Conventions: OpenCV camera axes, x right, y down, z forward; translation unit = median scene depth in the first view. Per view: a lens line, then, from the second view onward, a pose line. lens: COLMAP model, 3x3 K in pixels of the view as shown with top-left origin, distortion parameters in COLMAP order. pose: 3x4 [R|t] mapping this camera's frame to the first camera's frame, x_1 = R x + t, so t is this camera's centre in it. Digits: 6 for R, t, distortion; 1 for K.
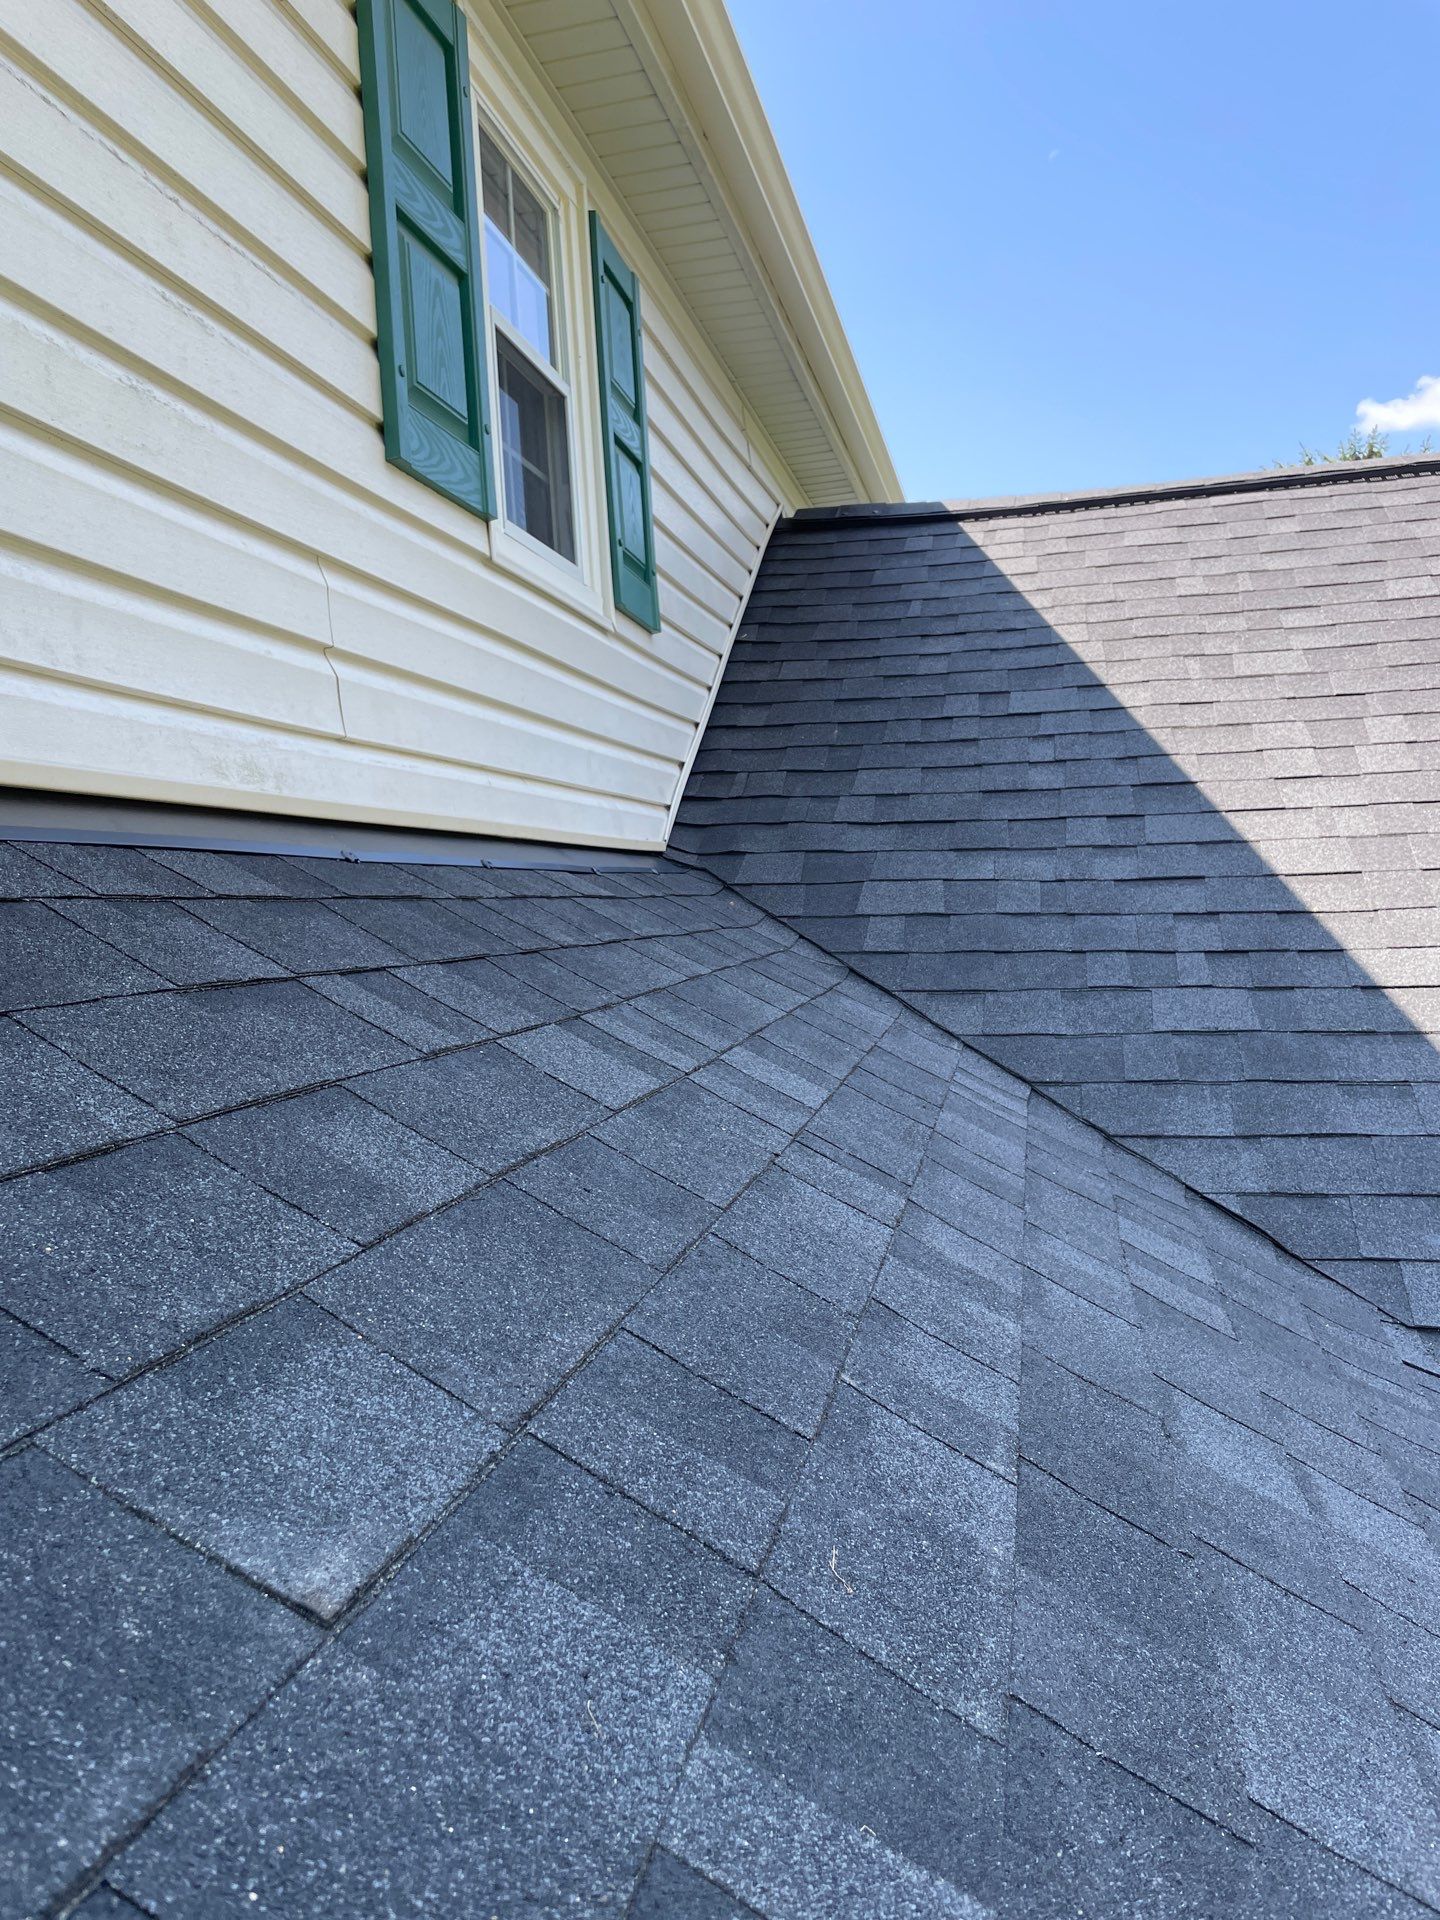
lens RADIAL K [[1438.3, 0, 720.0], [0, 1438.3, 960.0], [0, 0, 1]] dist [0.048762, -0.059882]
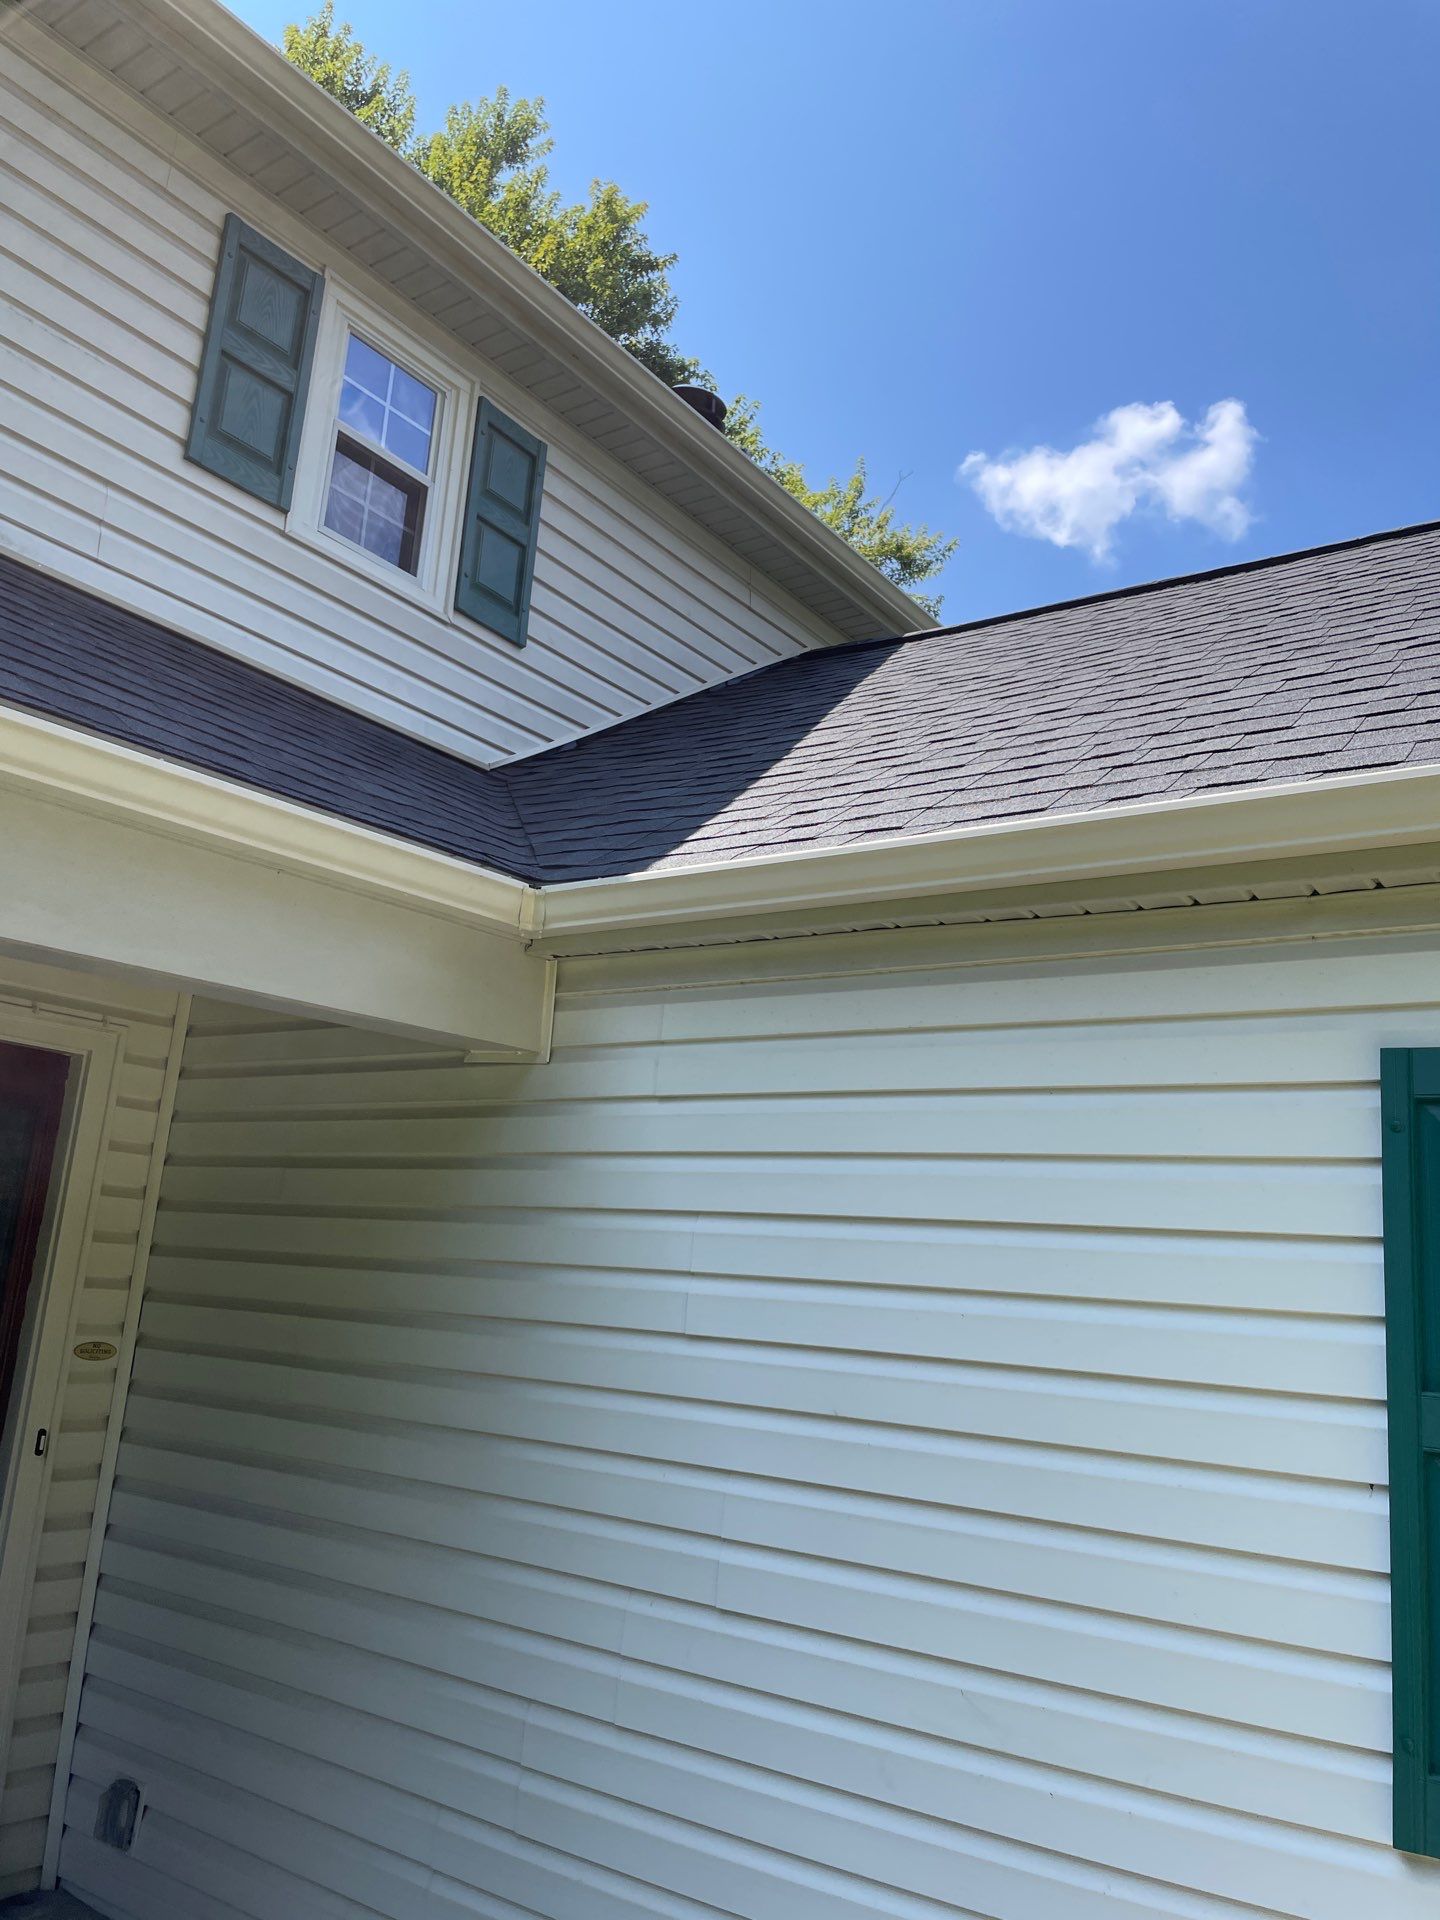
lens RADIAL K [[1438.3, 0, 720.0], [0, 1438.3, 960.0], [0, 0, 1]] dist [0.048762, -0.059882]
pose [[0.910655, 0.025910, -0.412354, 0.905460], [-0.132357, 0.963730, -0.231747, 0.484701], [0.391393, 0.265619, 0.881055, -0.205954]]
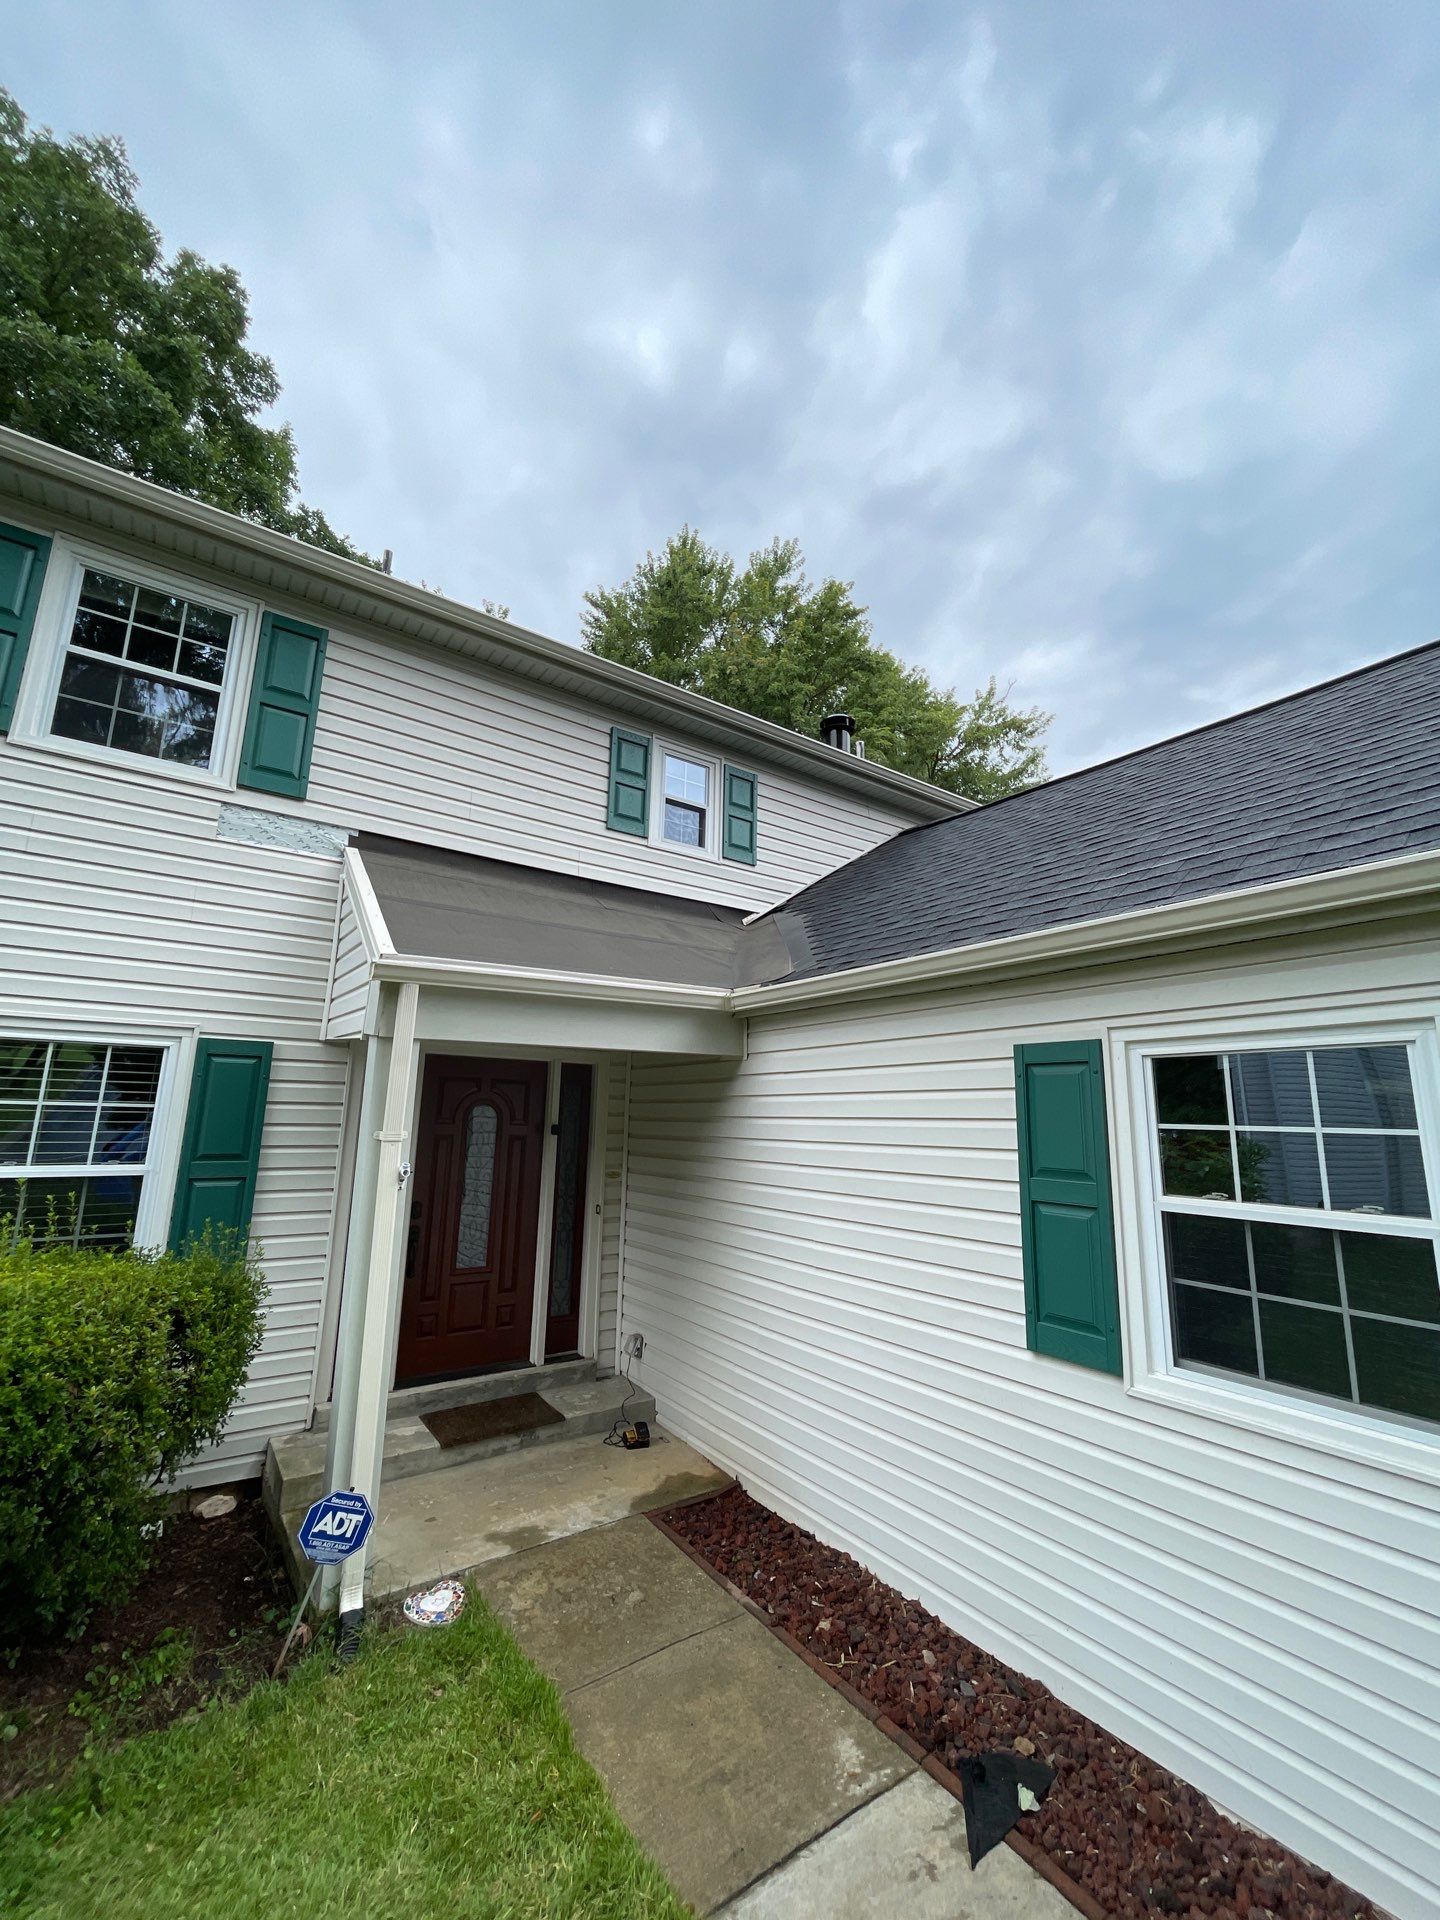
lens RADIAL K [[763.9, 0, 717.0], [0, 763.9, 965.9], [0, 0, 1]] dist [-0.000909, -0.000151]
pose [[0.730771, -0.068581, -0.679169, 1.316368], [-0.082269, 0.978840, -0.187360, 0.430084], [0.677647, 0.192792, 0.709666, -0.400377]]
